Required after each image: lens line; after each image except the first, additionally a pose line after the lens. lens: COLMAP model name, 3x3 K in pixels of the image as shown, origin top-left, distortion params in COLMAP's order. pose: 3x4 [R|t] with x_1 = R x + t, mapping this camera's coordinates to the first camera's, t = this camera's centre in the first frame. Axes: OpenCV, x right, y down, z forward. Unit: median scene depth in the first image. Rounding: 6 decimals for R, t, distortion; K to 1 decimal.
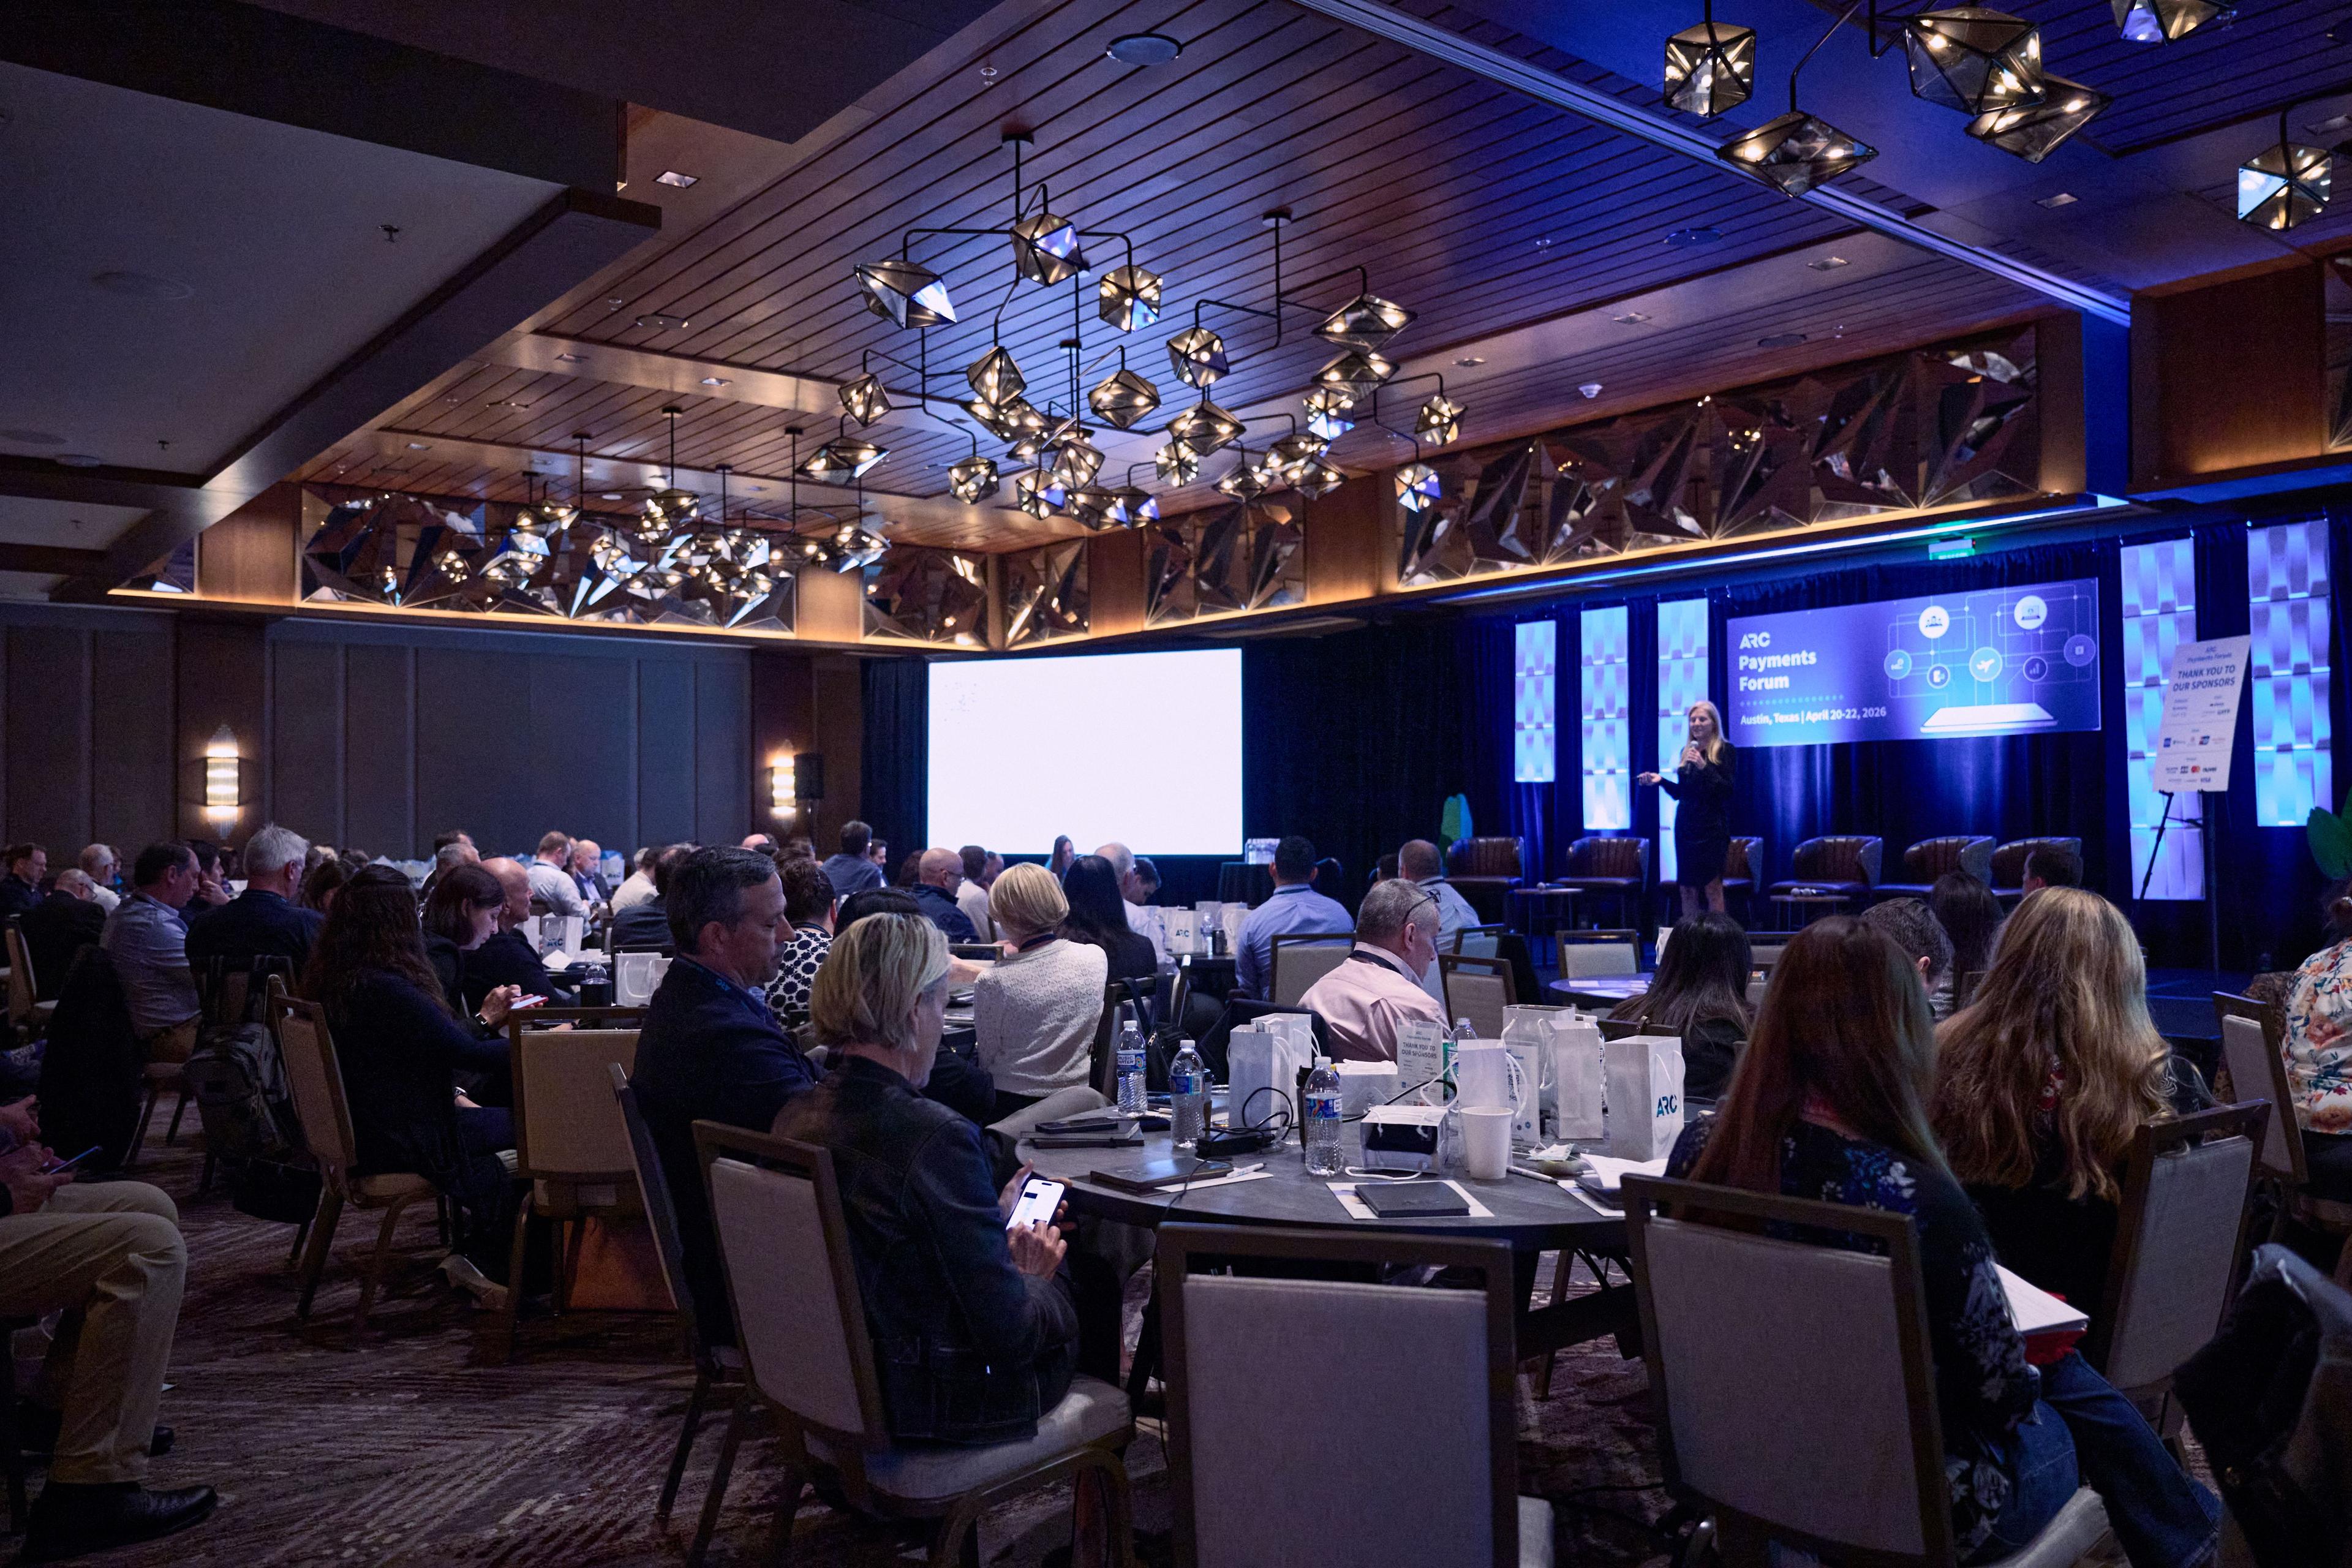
lens RADIAL K [[1827.1, 0, 1174.5], [0, 1827.1, 785.0], [0, 0, 1]] dist [0.000797, -0.005251]
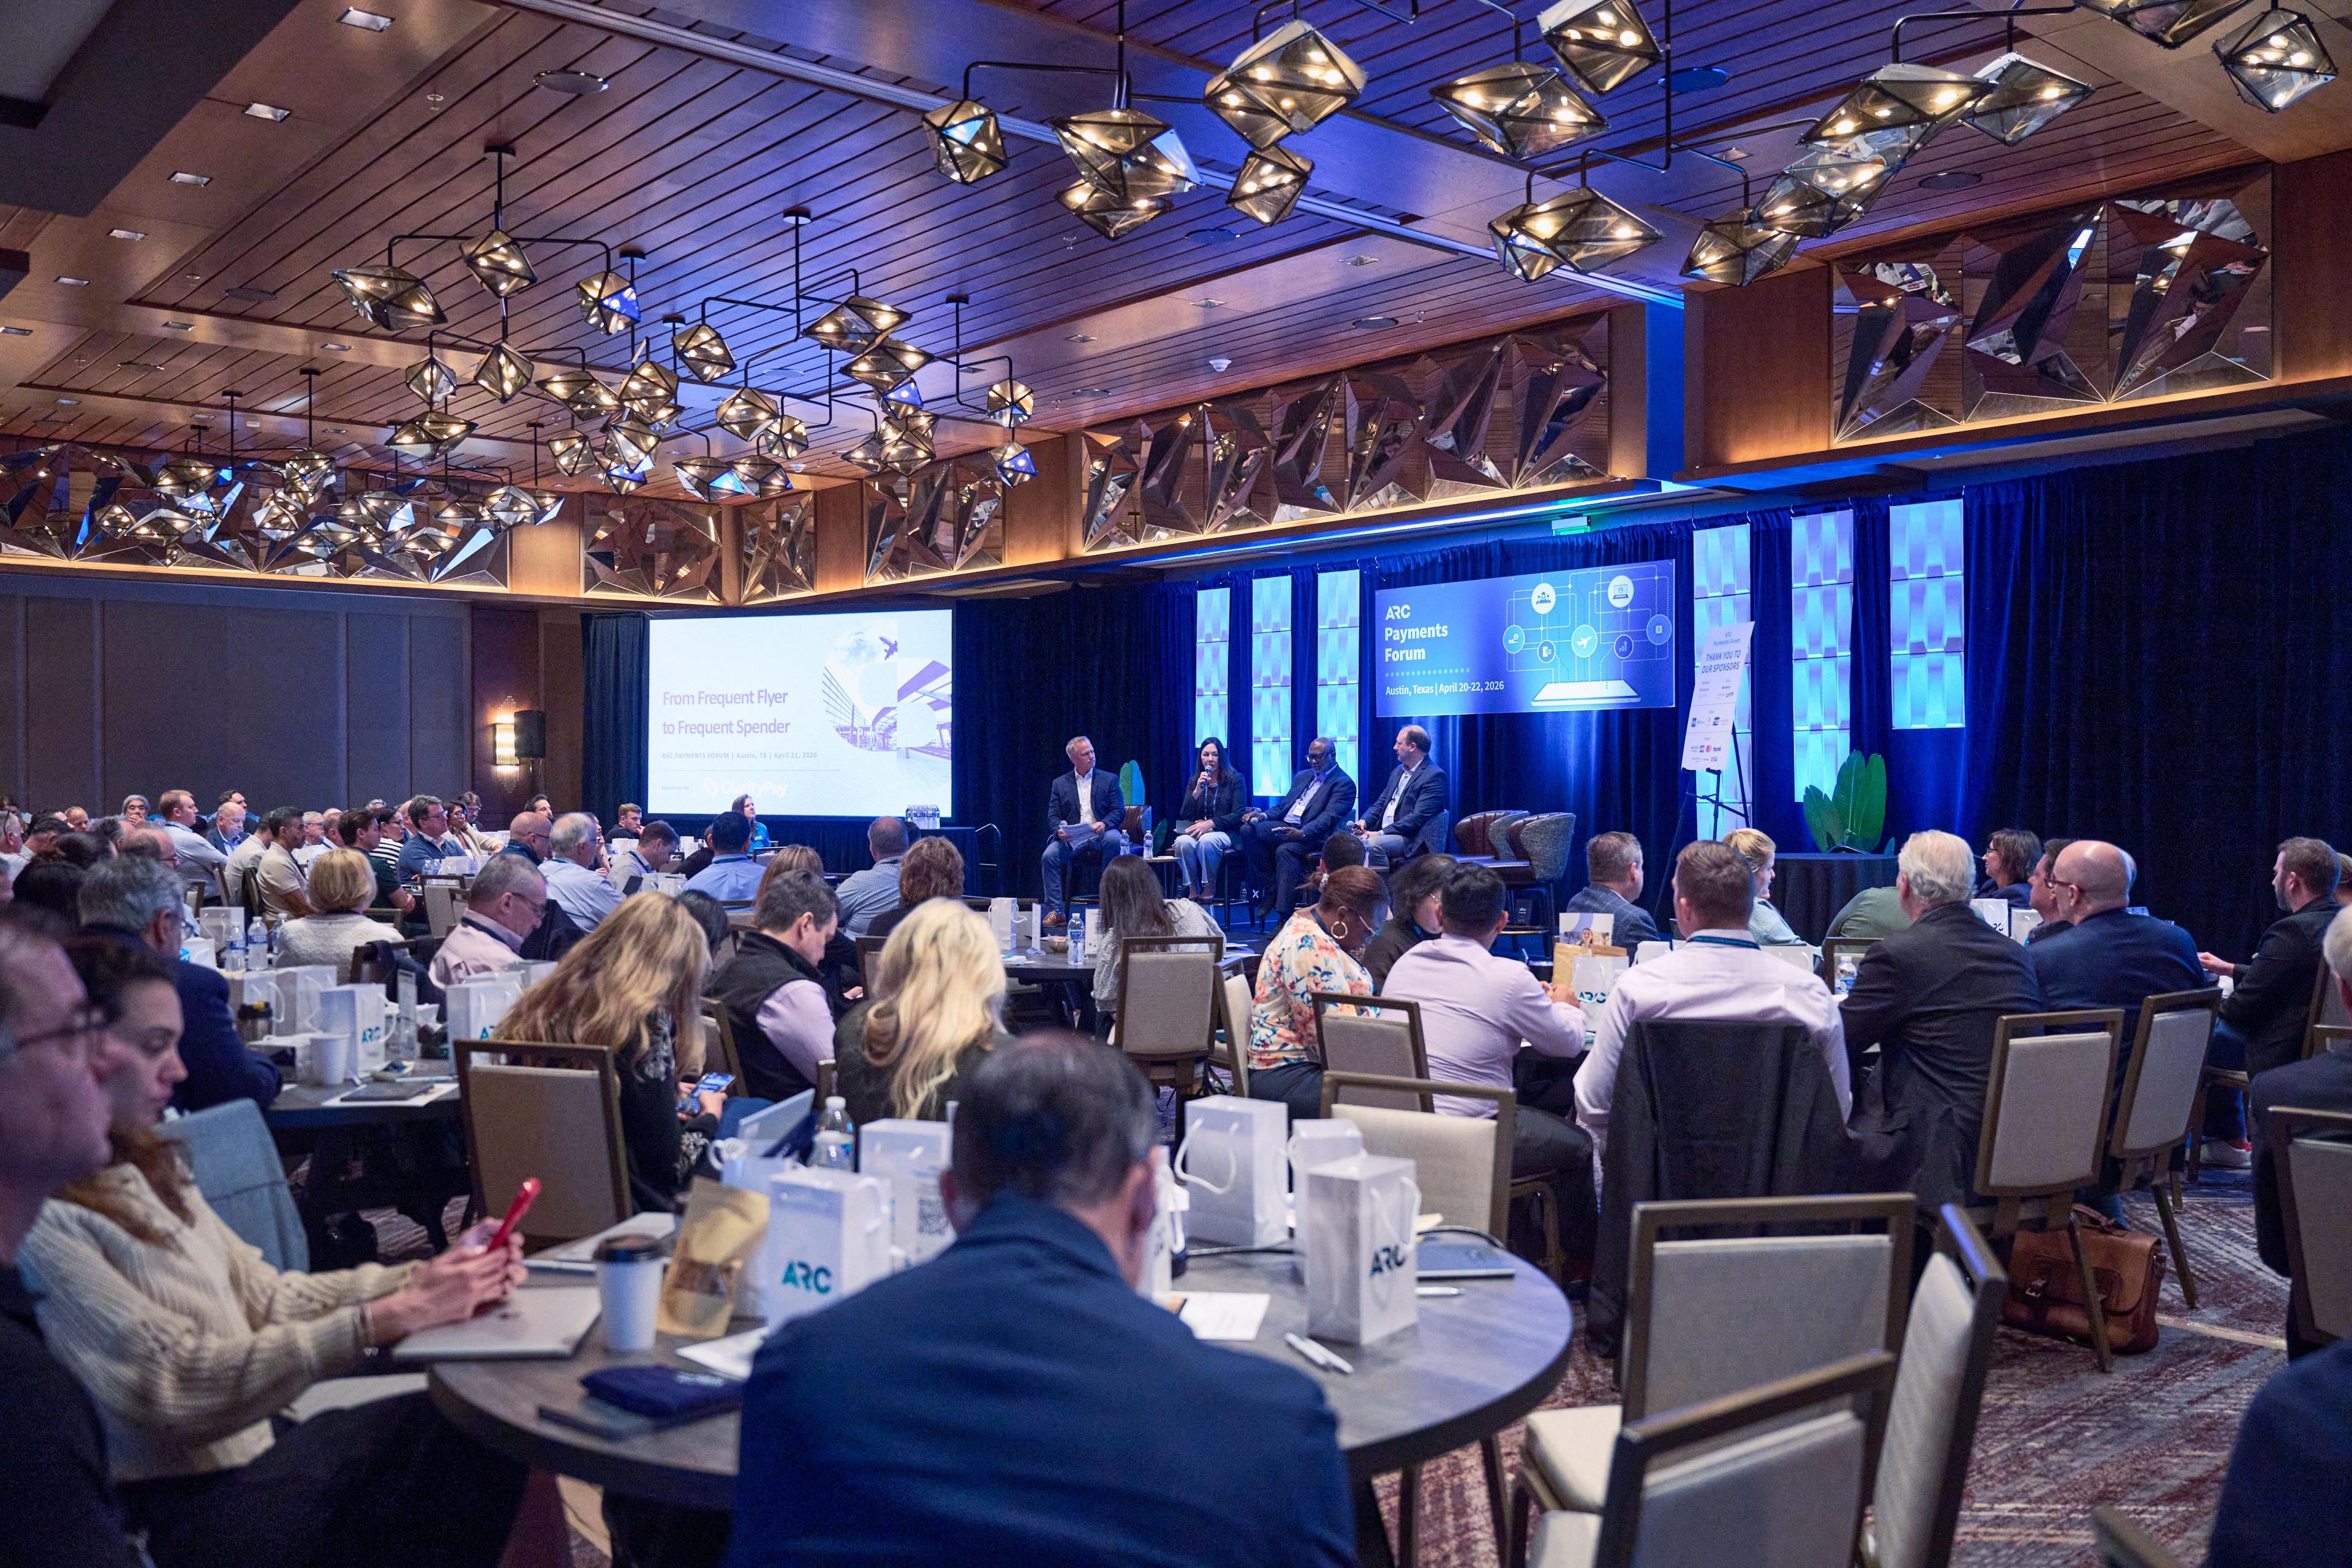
lens RADIAL K [[2015.4, 0, 1177.2], [0, 2015.4, 788.8], [0, 0, 1]] dist [-0.000761, 0.001538]
pose [[0.999743, 0.007802, 0.021281, 0.169410], [-0.008383, 0.999591, 0.027329, -0.010699], [-0.021059, -0.027500, 0.999400, -0.112370]]
